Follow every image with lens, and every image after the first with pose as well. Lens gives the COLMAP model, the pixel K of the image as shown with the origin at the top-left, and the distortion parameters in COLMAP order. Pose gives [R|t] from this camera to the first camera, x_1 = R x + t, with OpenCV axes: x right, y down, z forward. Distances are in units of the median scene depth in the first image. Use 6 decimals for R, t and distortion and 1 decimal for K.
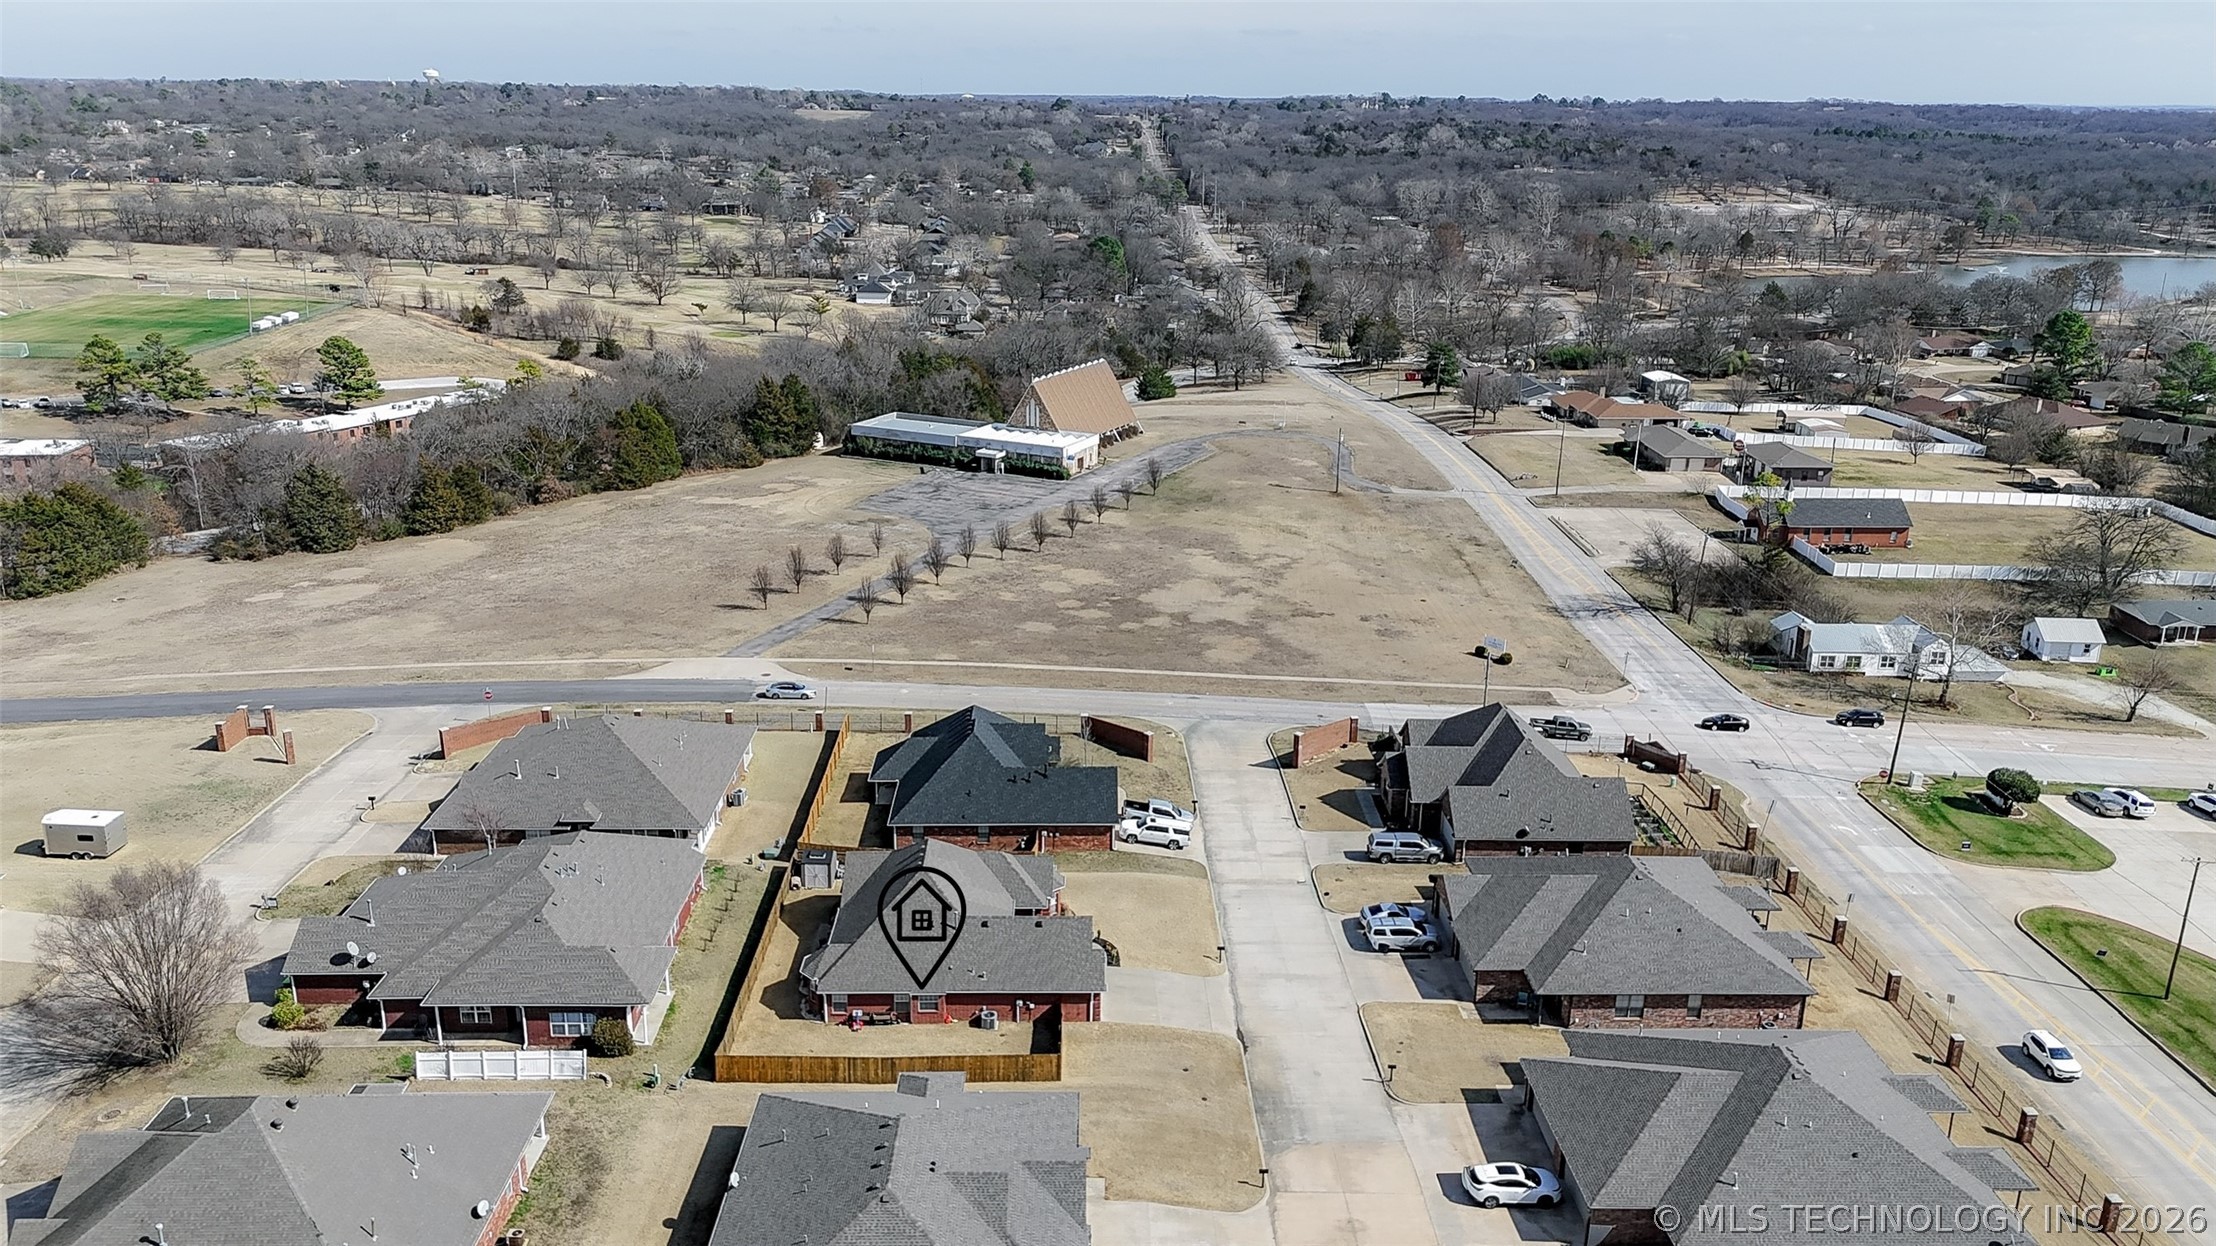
lens RADIAL K [[1607.0, 0, 1099.1], [0, 1607.0, 648.4], [0, 0, 1]] dist [0.085553, -0.086632]
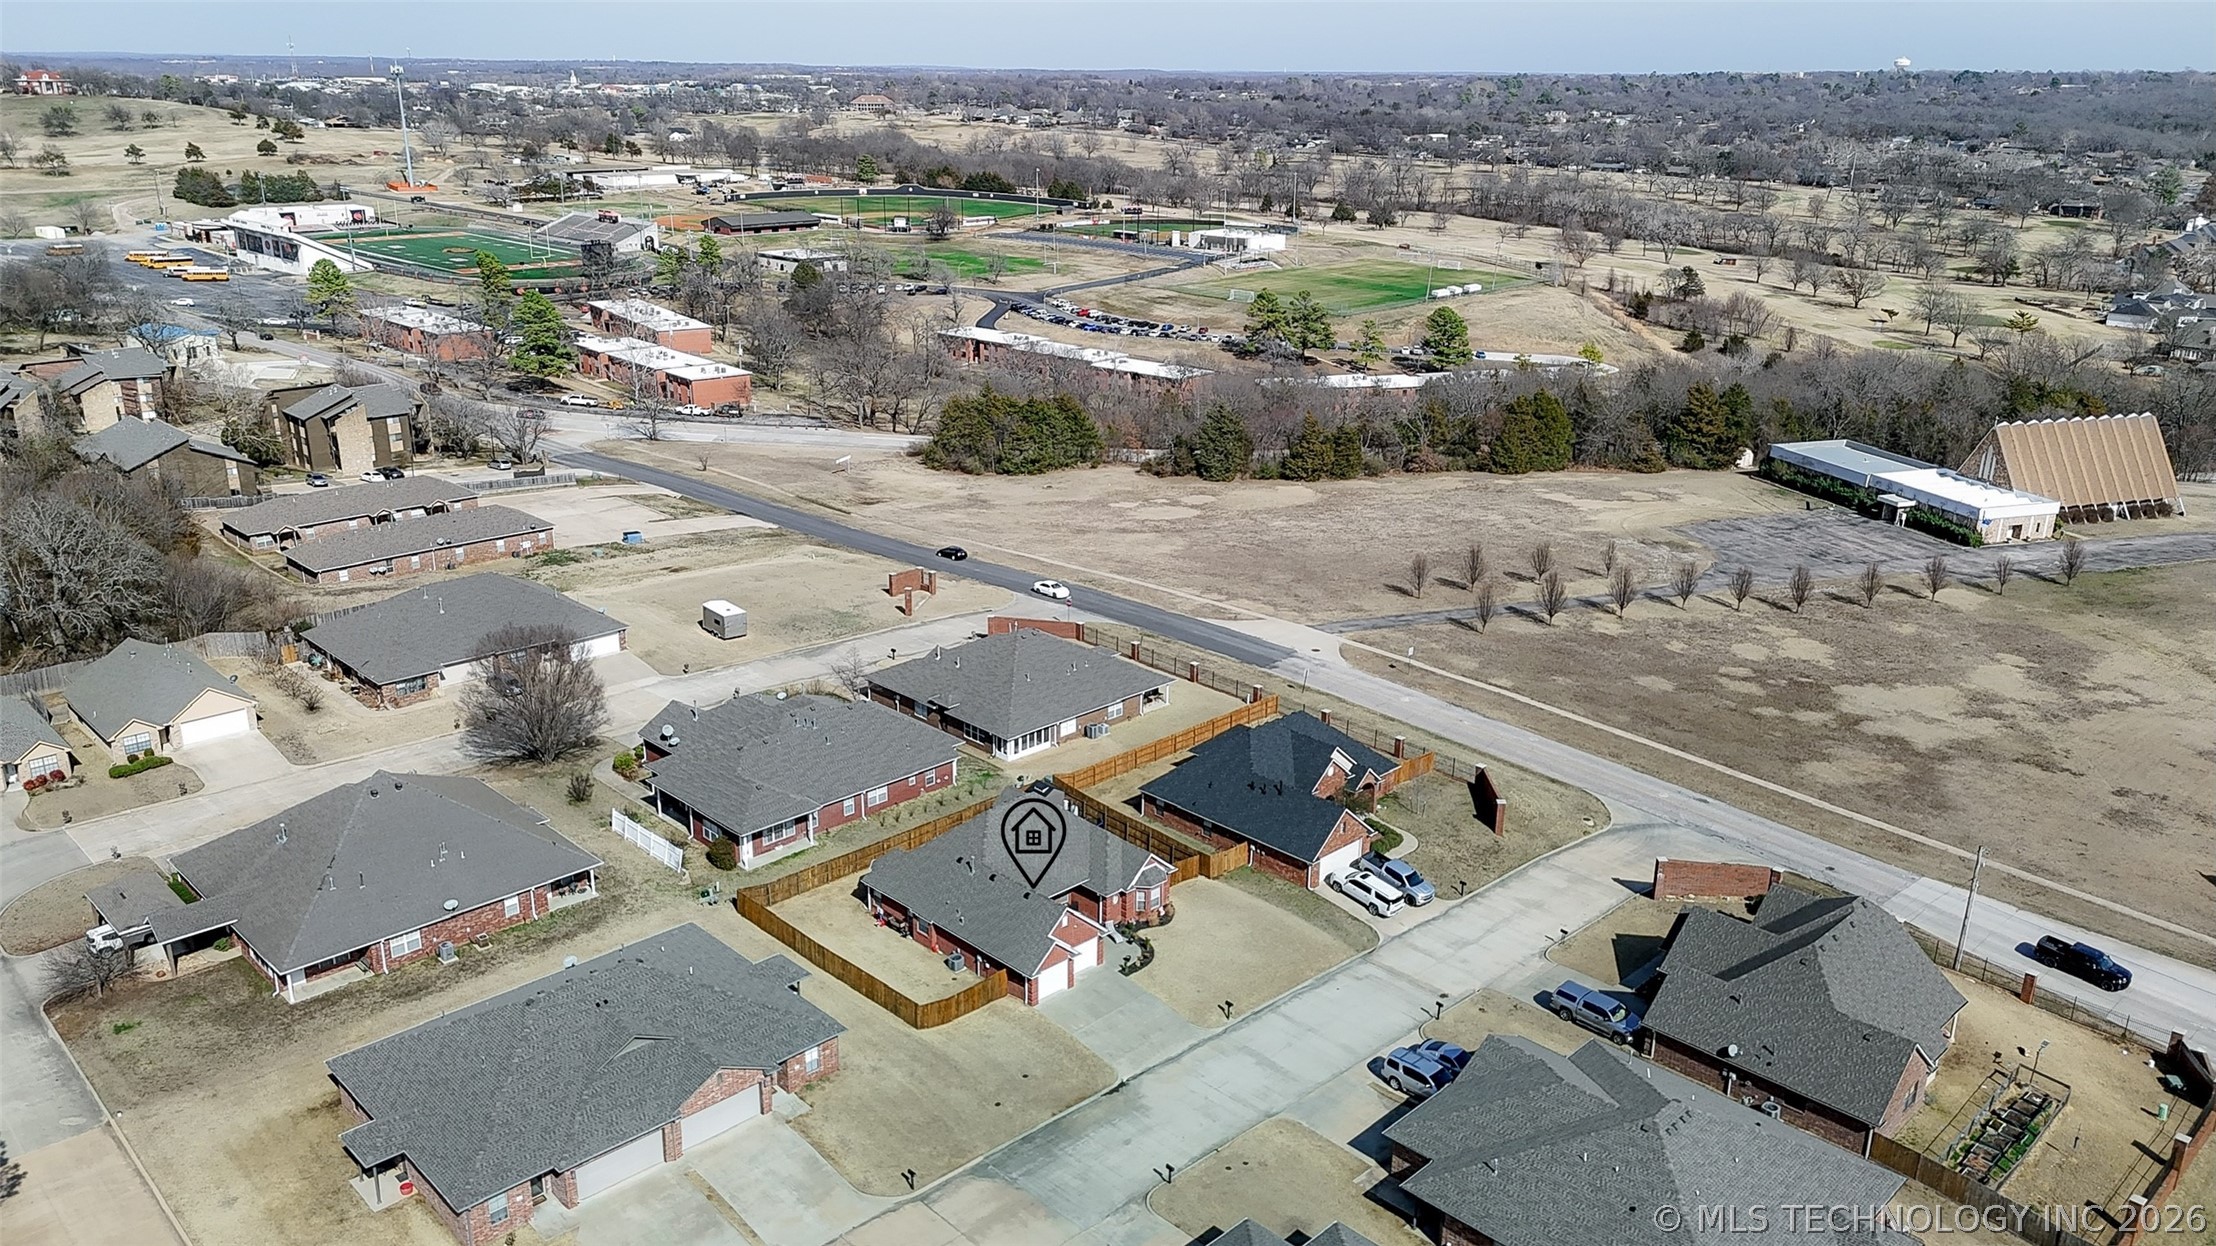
lens RADIAL K [[1612.6, 0, 1124.0], [0, 1612.6, 650.5], [0, 0, 1]] dist [0.078121, -0.080945]
pose [[0.692214, 0.239190, -0.680903, 0.341276], [-0.235314, 0.966723, 0.100372, -0.048671], [0.682252, 0.090747, 0.725463, 0.150669]]
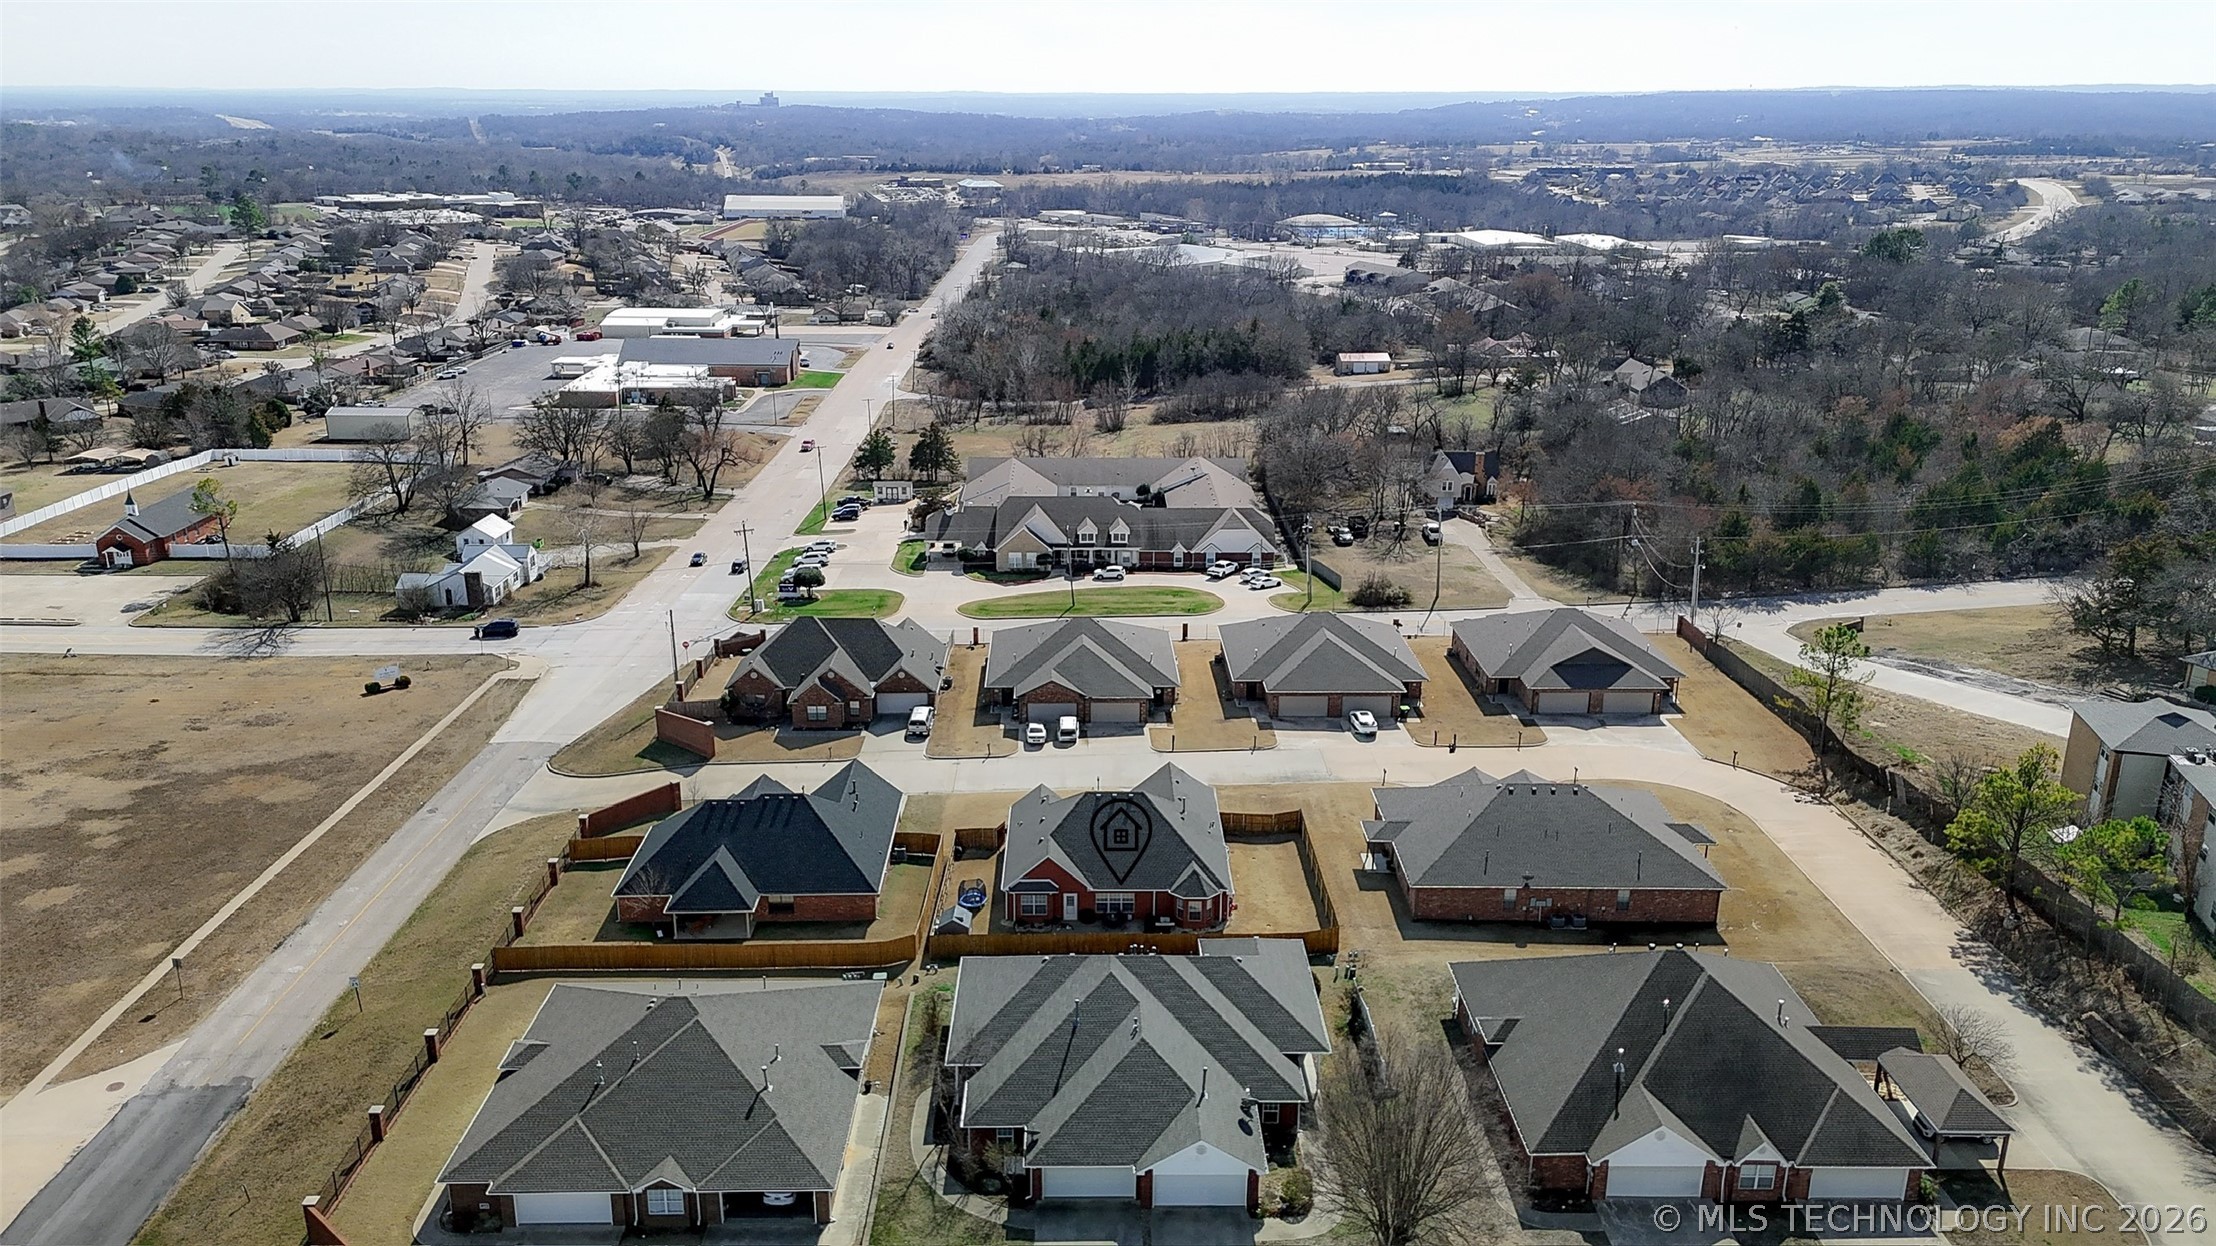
lens RADIAL K [[1607.0, 0, 1099.1], [0, 1607.0, 648.4], [0, 0, 1]] dist [0.085553, -0.086632]
pose [[0.003649, -0.332436, 0.943119, -0.605810], [0.319134, 0.894195, 0.313957, -0.169936], [-0.947703, 0.299835, 0.109354, 0.460340]]
